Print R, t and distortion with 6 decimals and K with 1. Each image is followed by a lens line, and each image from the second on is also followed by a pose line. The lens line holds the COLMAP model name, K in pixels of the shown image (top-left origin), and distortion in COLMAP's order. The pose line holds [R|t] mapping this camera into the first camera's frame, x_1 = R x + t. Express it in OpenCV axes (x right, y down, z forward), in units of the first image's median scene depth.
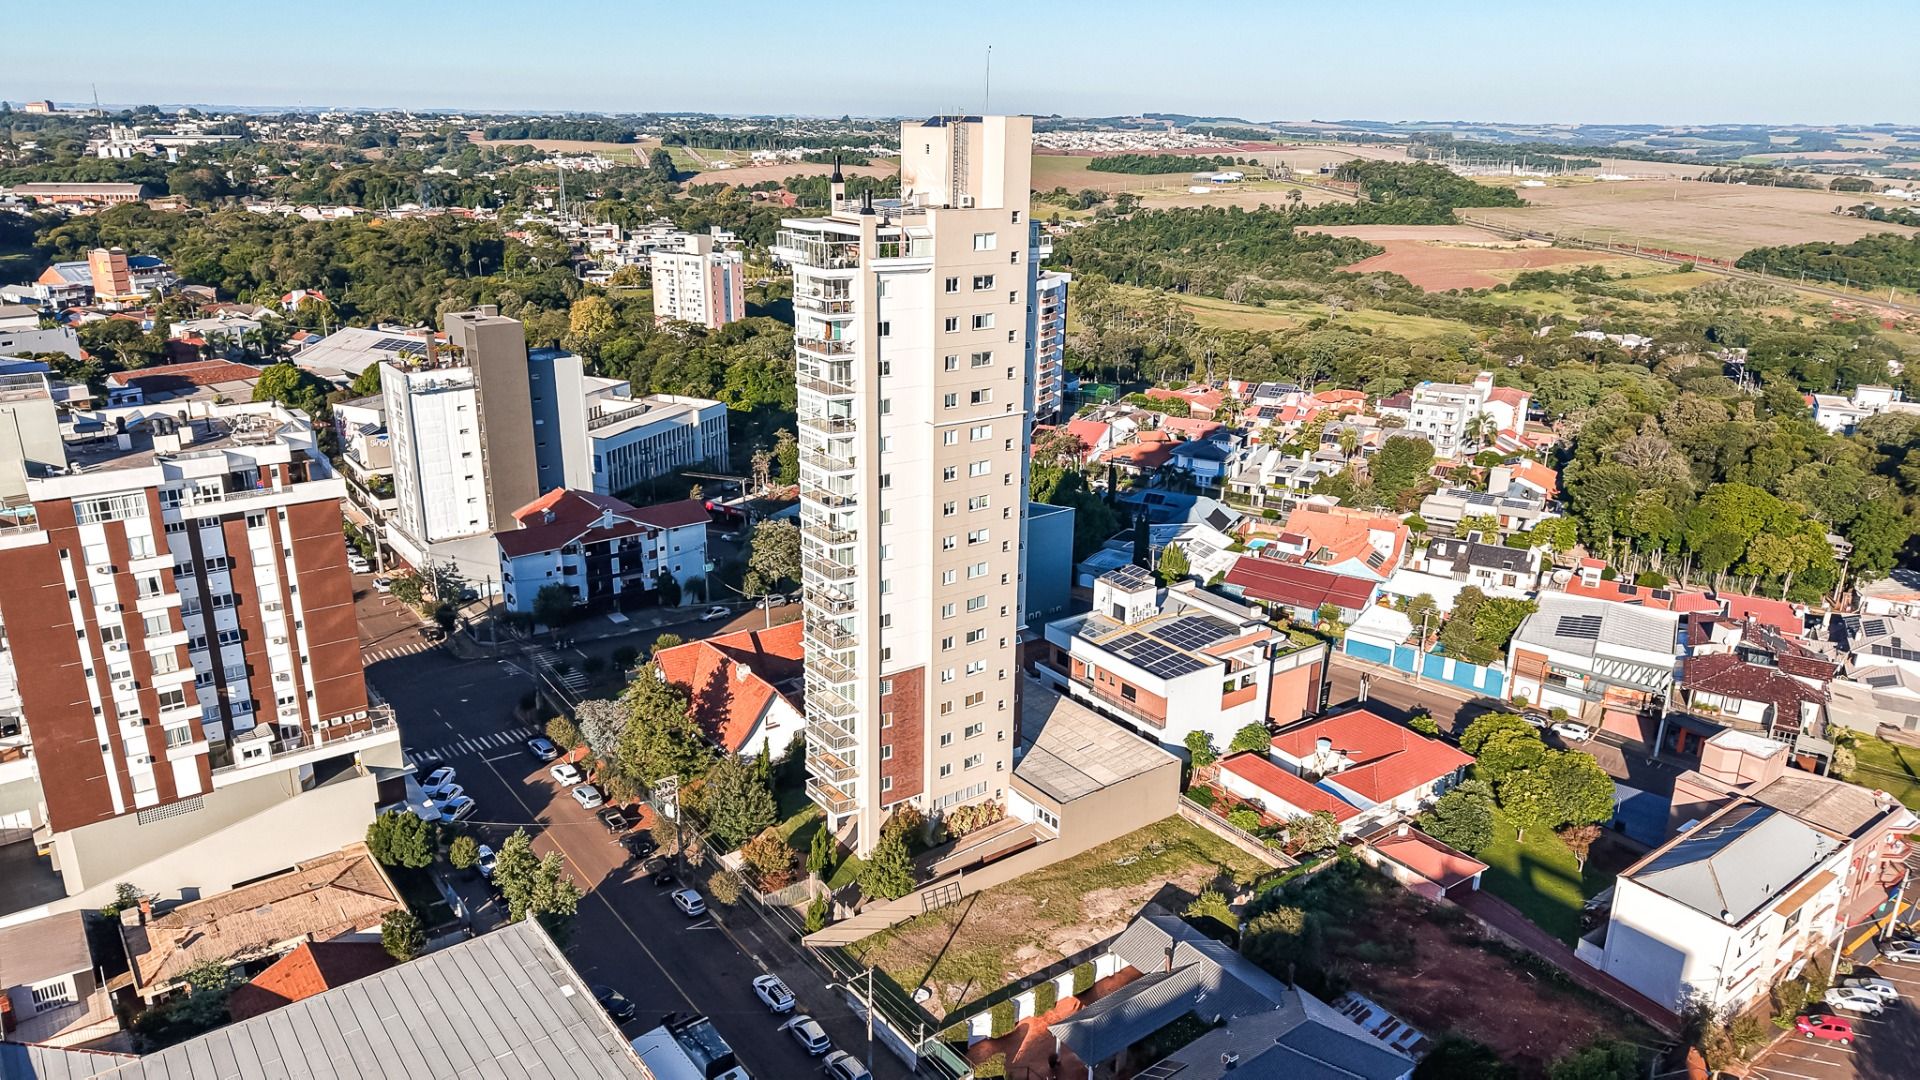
lens RADIAL K [[1279.6, 0, 960.0], [0, 1279.6, 540.0], [0, 0, 1]] dist [0.029900, -0.033366]
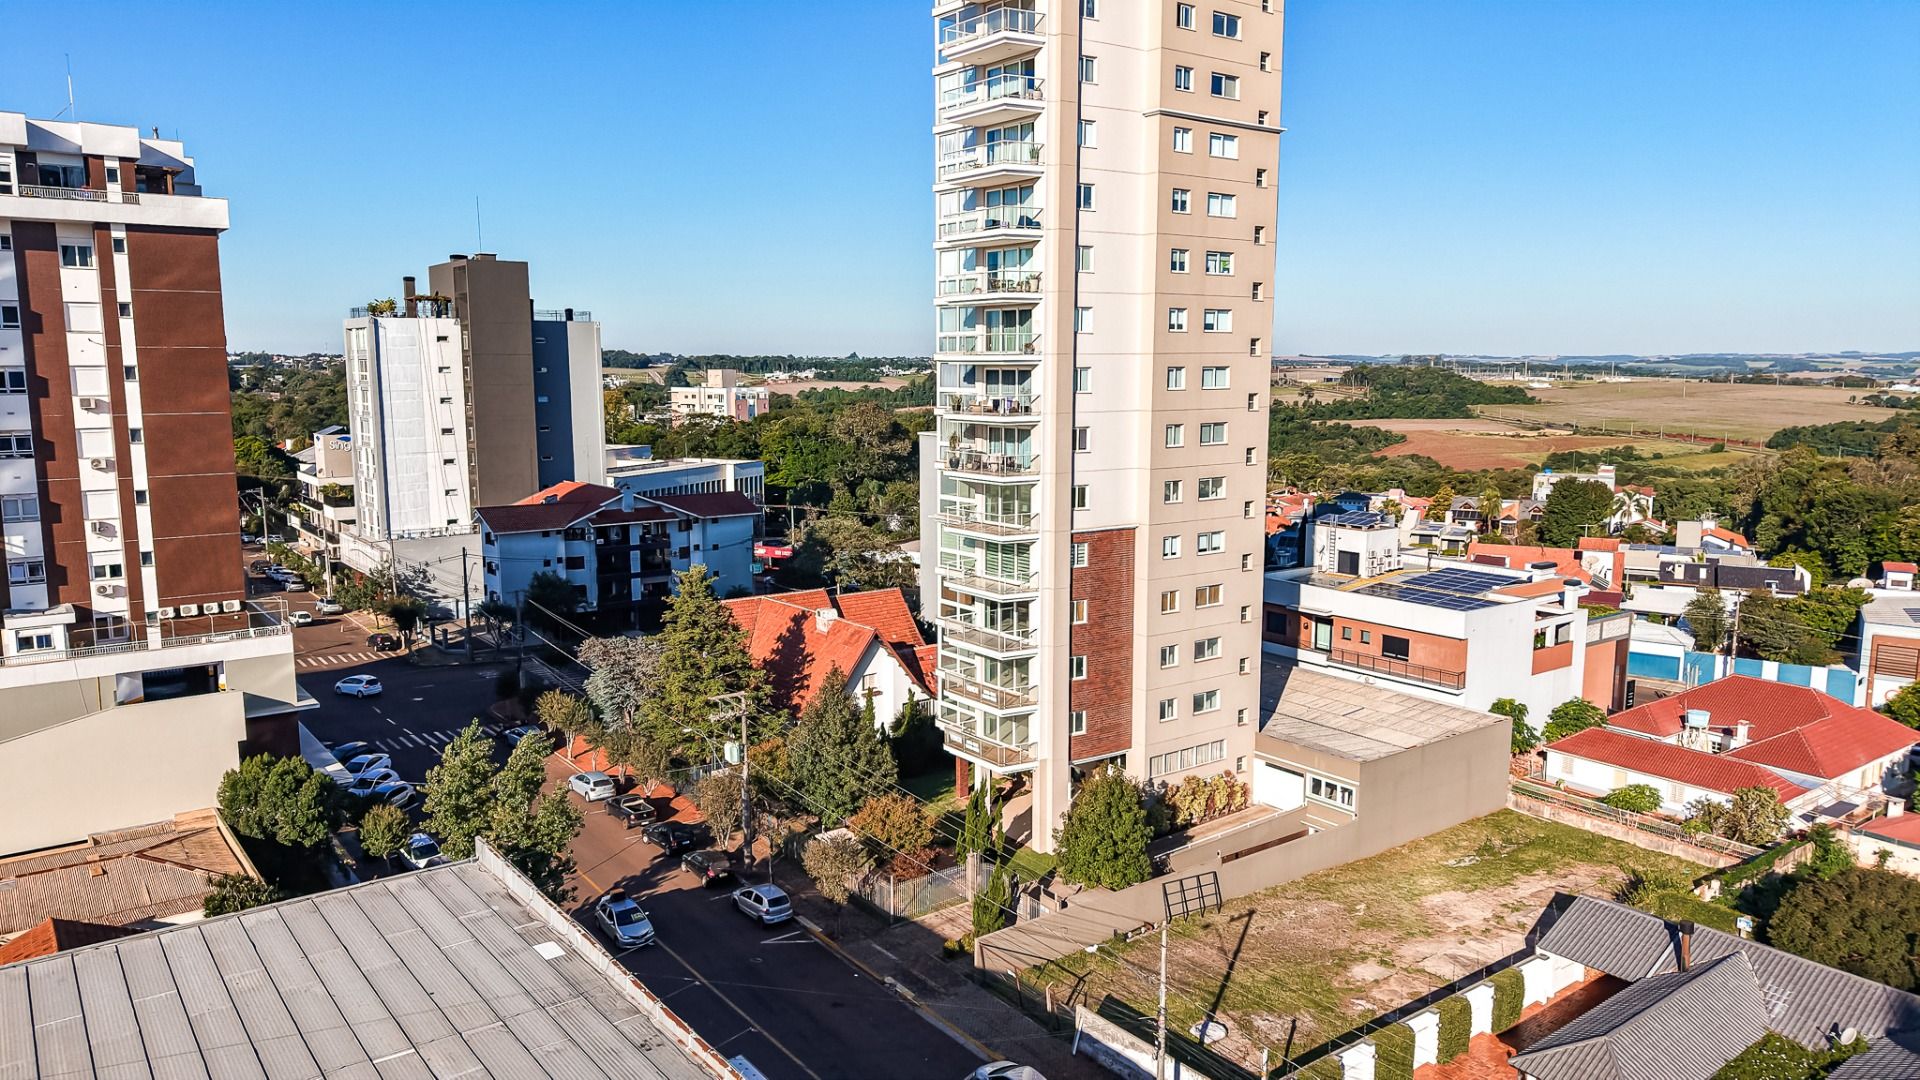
lens RADIAL K [[1279.6, 0, 960.0], [0, 1279.6, 540.0], [0, 0, 1]] dist [0.029900, -0.033366]
pose [[0.999876, -0.015632, -0.001976, -0.083106], [0.015027, 0.983784, -0.178728, 0.158324], [0.004738, 0.178676, 0.983897, 0.280500]]
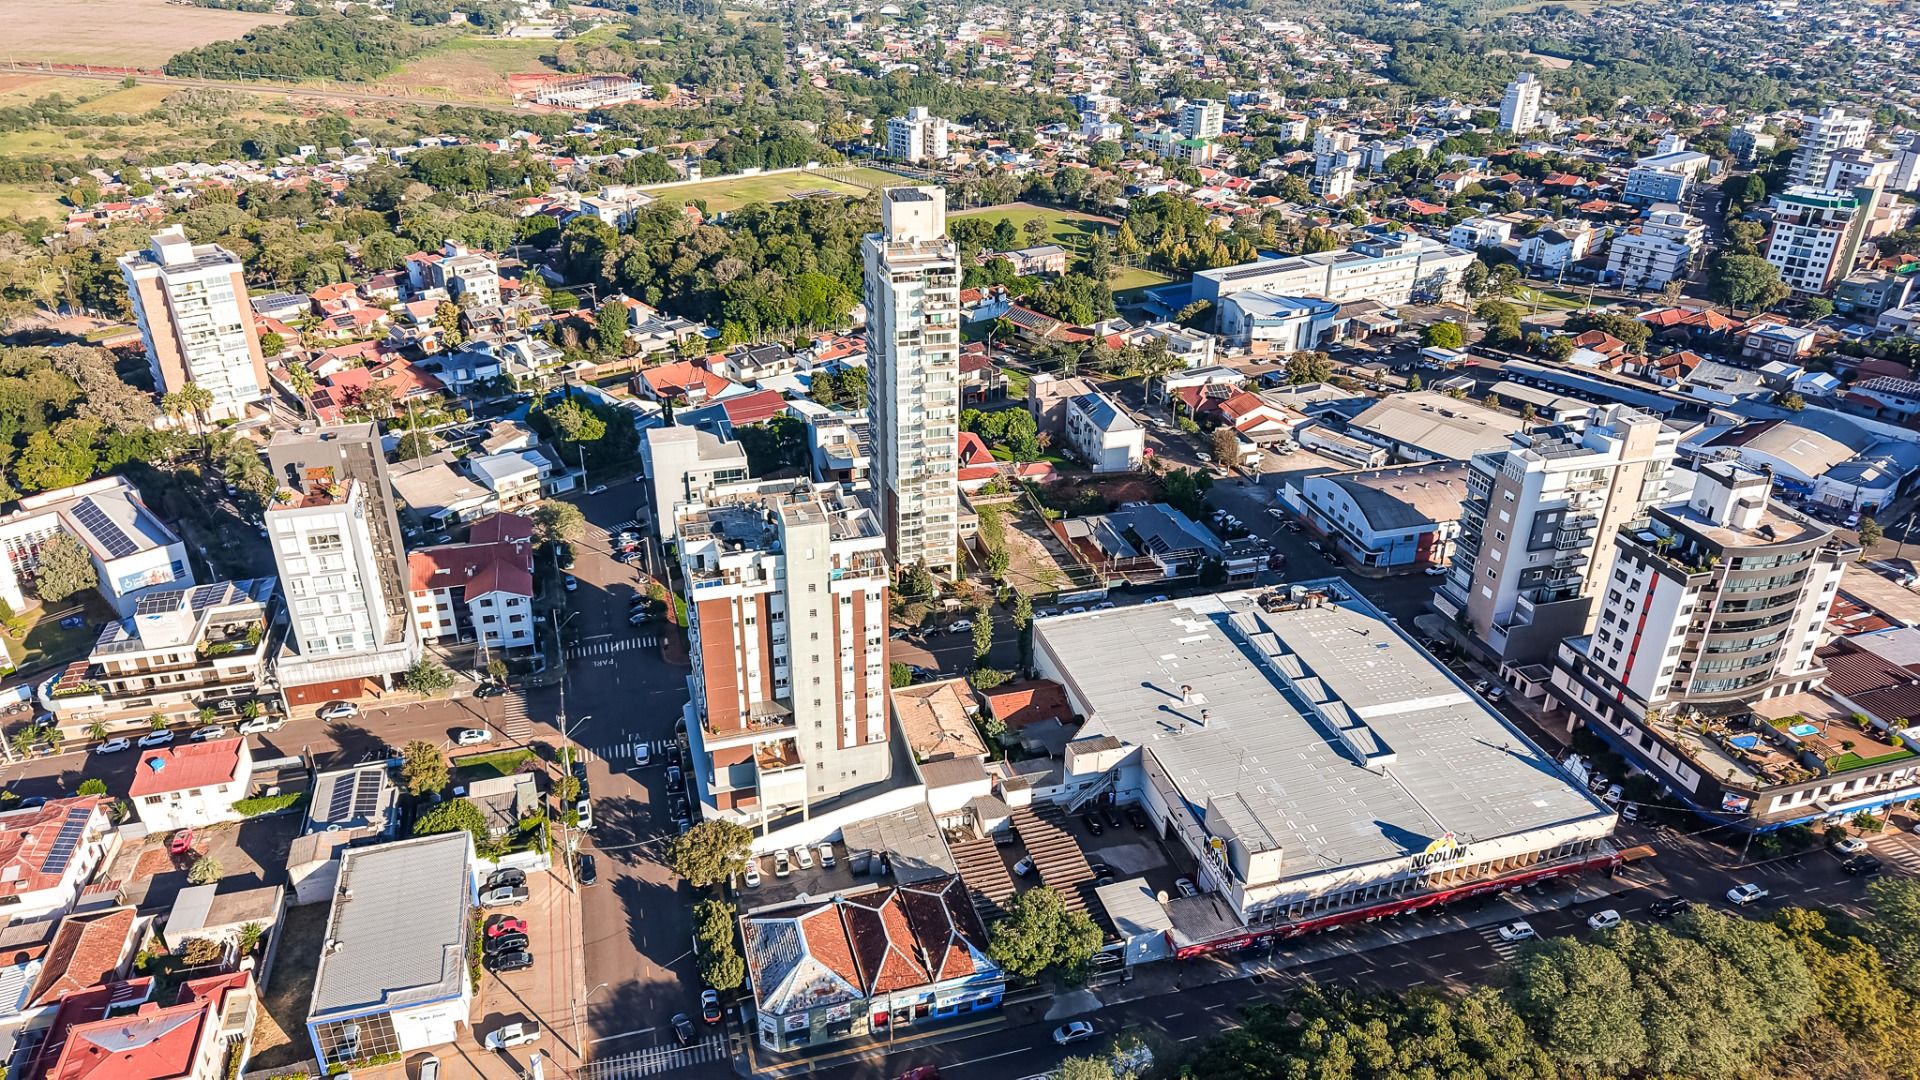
lens RADIAL K [[1279.6, 0, 960.0], [0, 1279.6, 540.0], [0, 0, 1]] dist [0.029900, -0.033366]
pose [[0.359772, -0.433695, 0.826119, -1.212629], [0.285713, 0.894081, 0.344946, -0.344335], [-0.888218, 0.111931, 0.445578, 0.097603]]
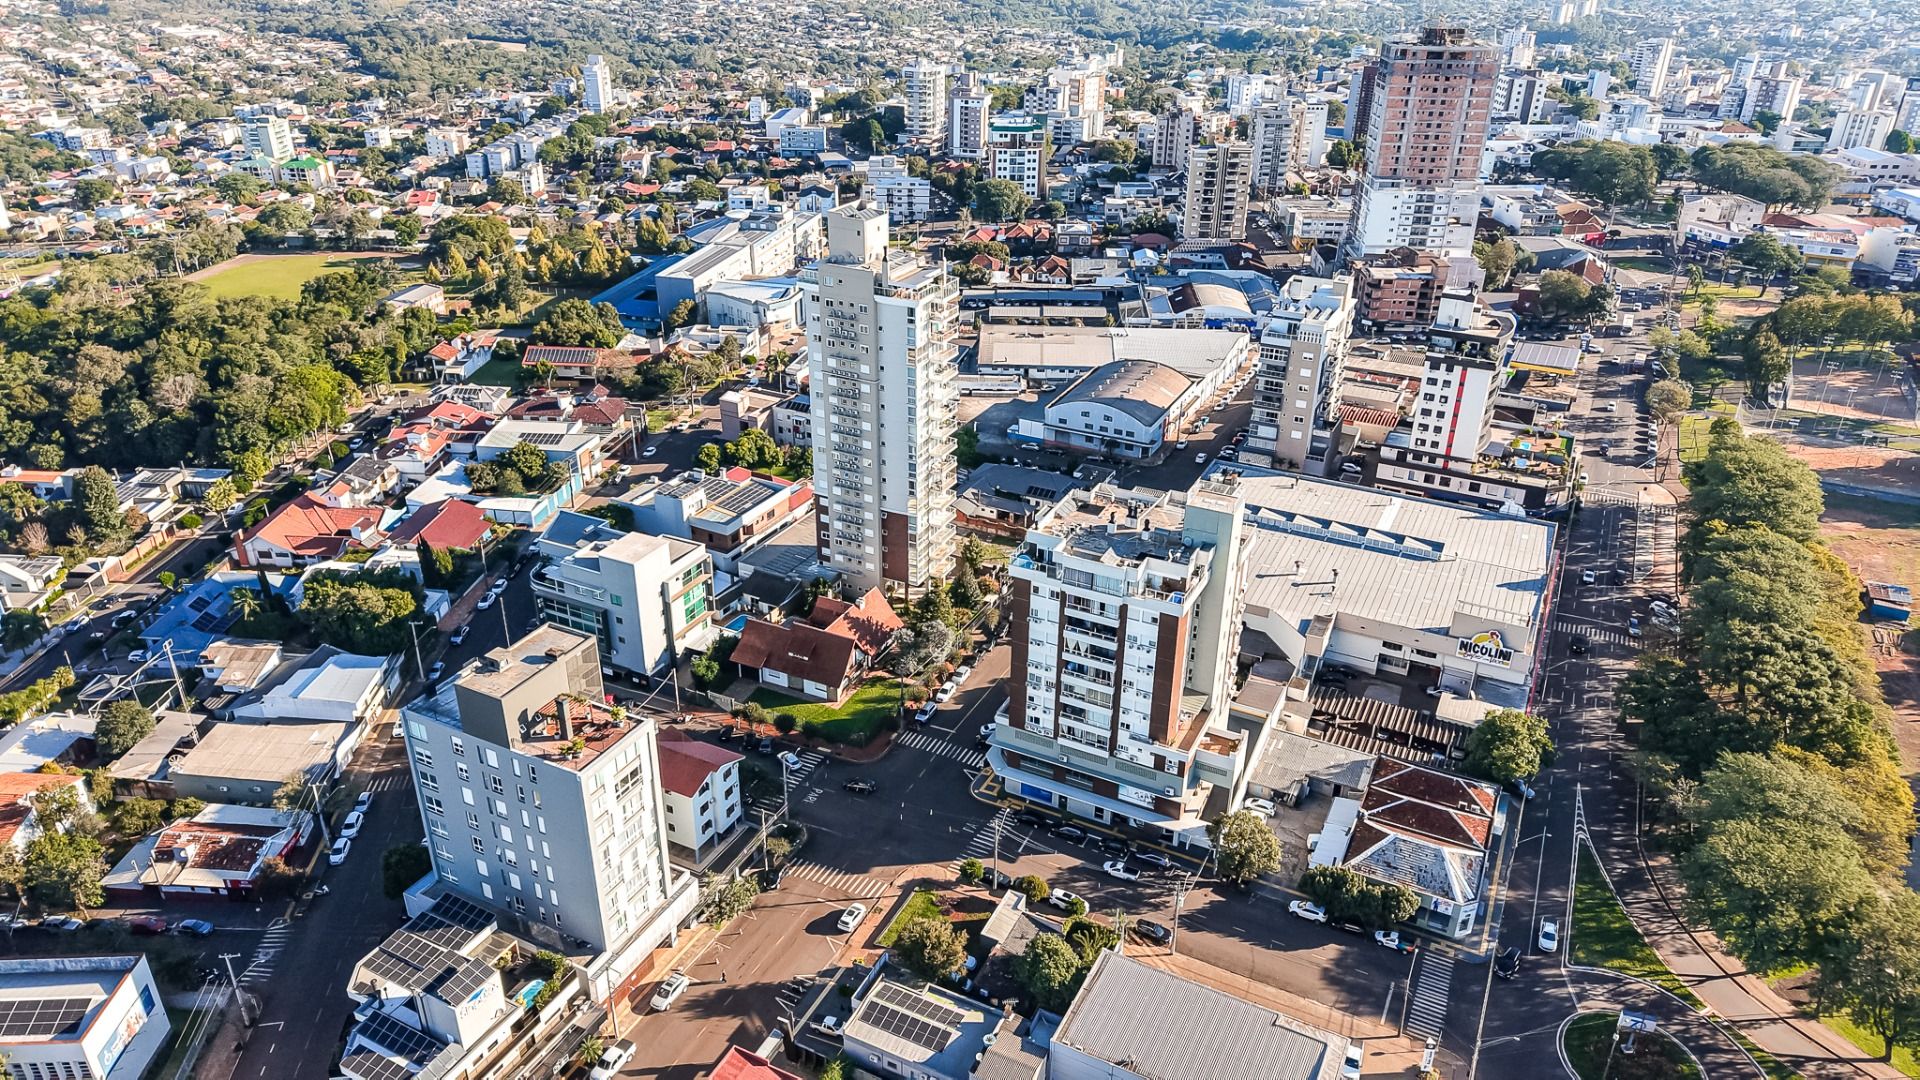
lens RADIAL K [[1279.6, 0, 960.0], [0, 1279.6, 540.0], [0, 0, 1]] dist [0.029900, -0.033366]
pose [[-0.429947, -0.425685, 0.796202, -1.178024], [0.270200, 0.780787, 0.563351, -0.652482], [-0.861474, 0.457345, -0.220676, 1.016166]]
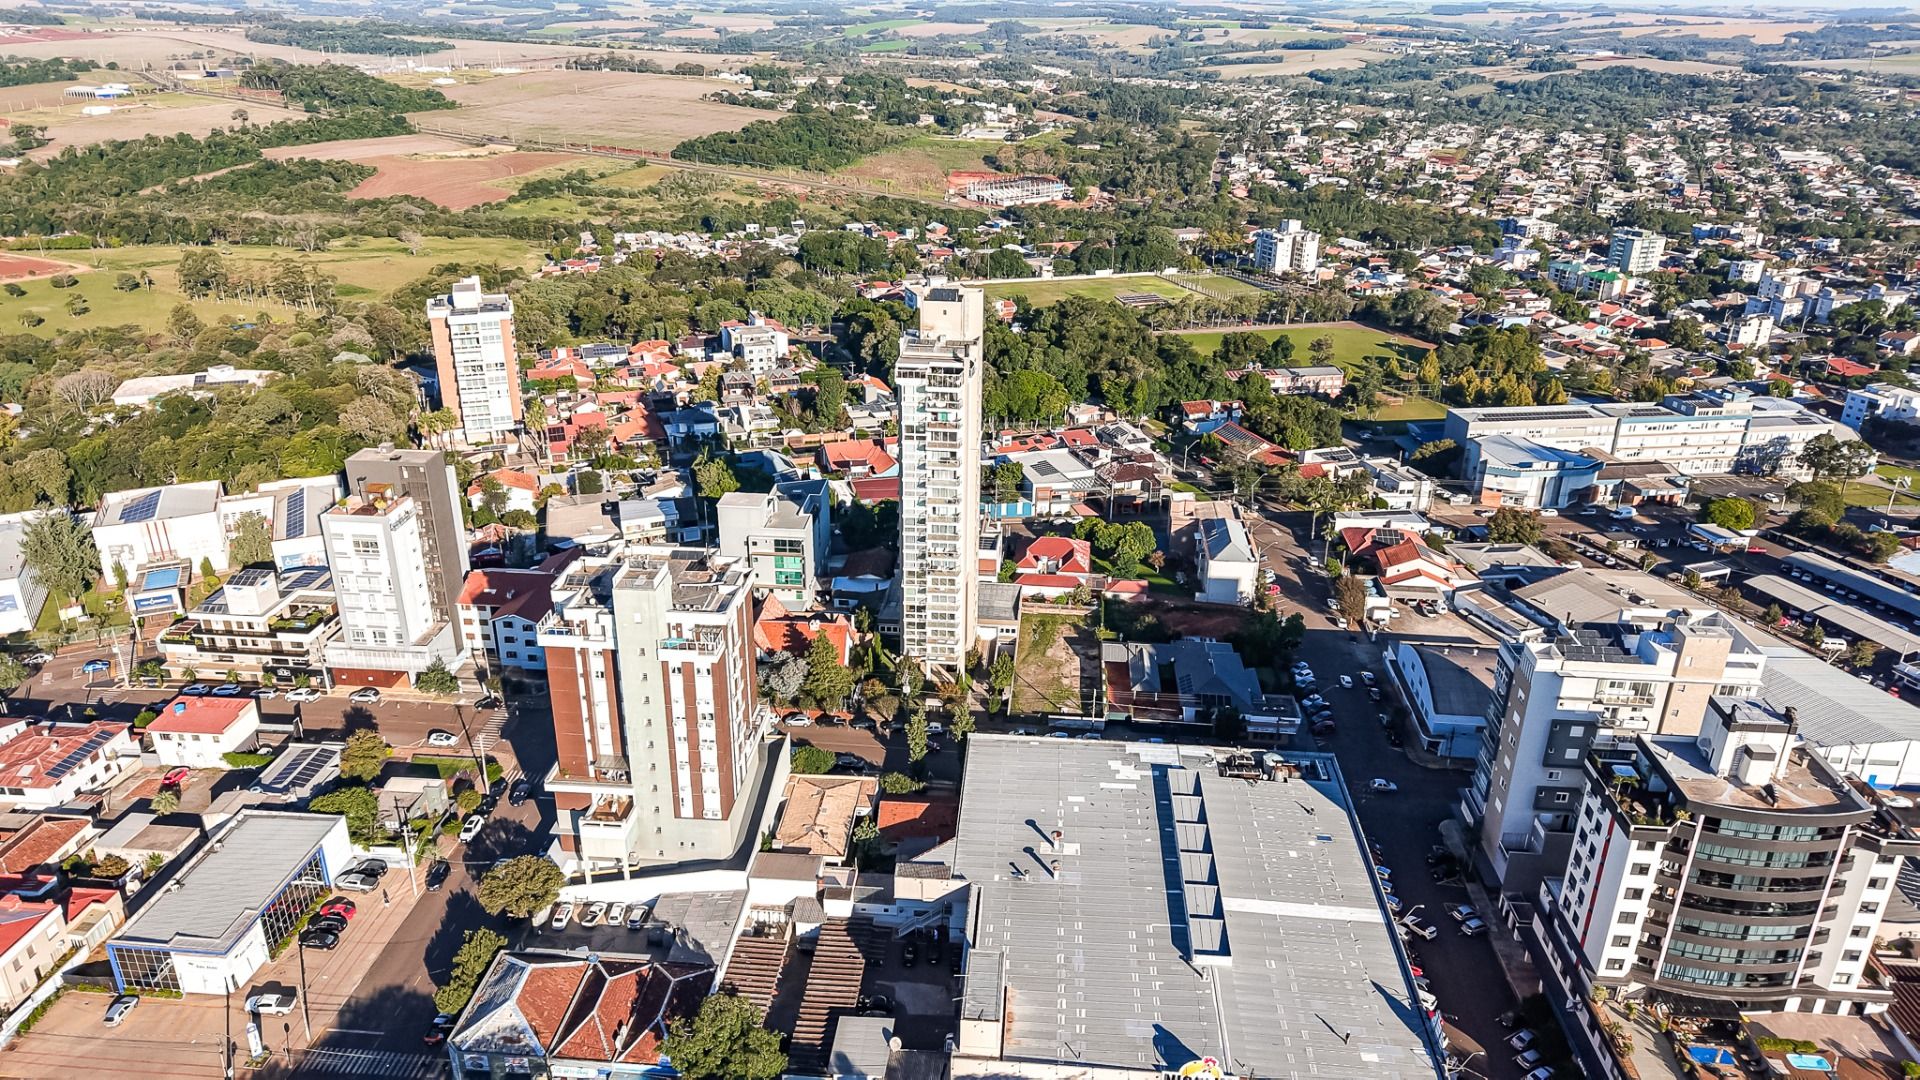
lens RADIAL K [[1279.1, 0, 960.0], [0, 1279.1, 540.0], [0, 0, 1]] dist [0.014813, -0.003286]
pose [[0.670404, -0.296173, 0.680324, -0.960577], [0.229687, 0.954683, 0.189275, -0.227542], [-0.705552, 0.029371, 0.708050, -0.246971]]
